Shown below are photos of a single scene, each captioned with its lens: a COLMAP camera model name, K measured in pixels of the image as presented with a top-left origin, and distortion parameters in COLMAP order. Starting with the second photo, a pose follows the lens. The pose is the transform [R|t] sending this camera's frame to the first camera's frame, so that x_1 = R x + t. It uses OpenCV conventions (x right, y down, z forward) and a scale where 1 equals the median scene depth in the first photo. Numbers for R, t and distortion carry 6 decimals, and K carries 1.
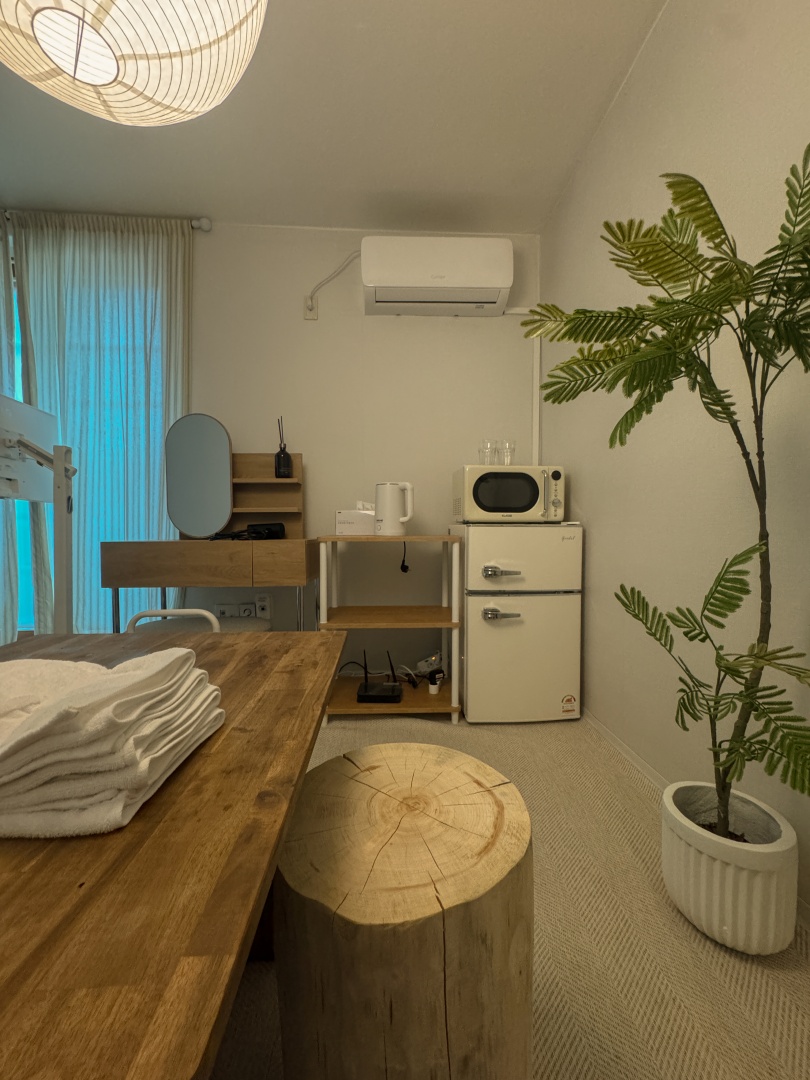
lens RADIAL K [[429.7, 0, 406.0], [0, 429.7, 538.6], [0, 0, 1]] dist [-0.003324, 0.000506]
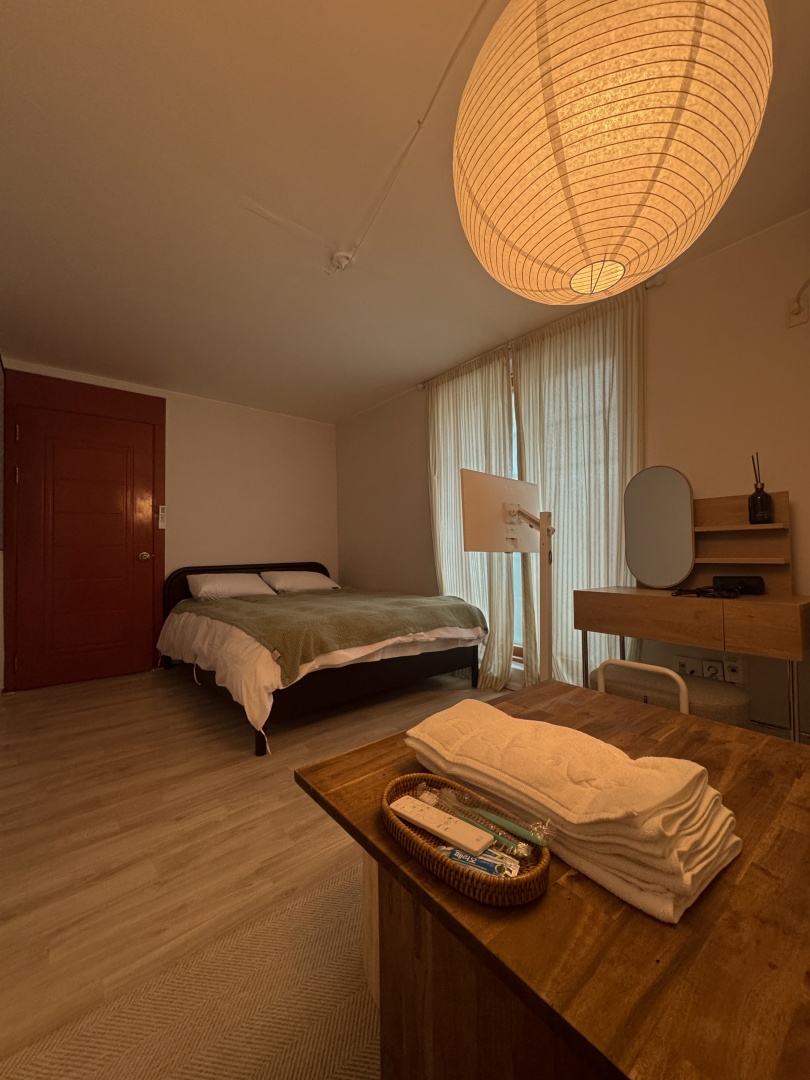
lens RADIAL K [[429.7, 0, 406.0], [0, 429.7, 538.6], [0, 0, 1]] dist [-0.003324, 0.000506]
pose [[0.586117, -0.025039, -0.809839, -0.011477], [-0.015102, 0.999011, -0.041818, -0.076530], [0.810085, 0.036740, 0.585160, -0.081987]]
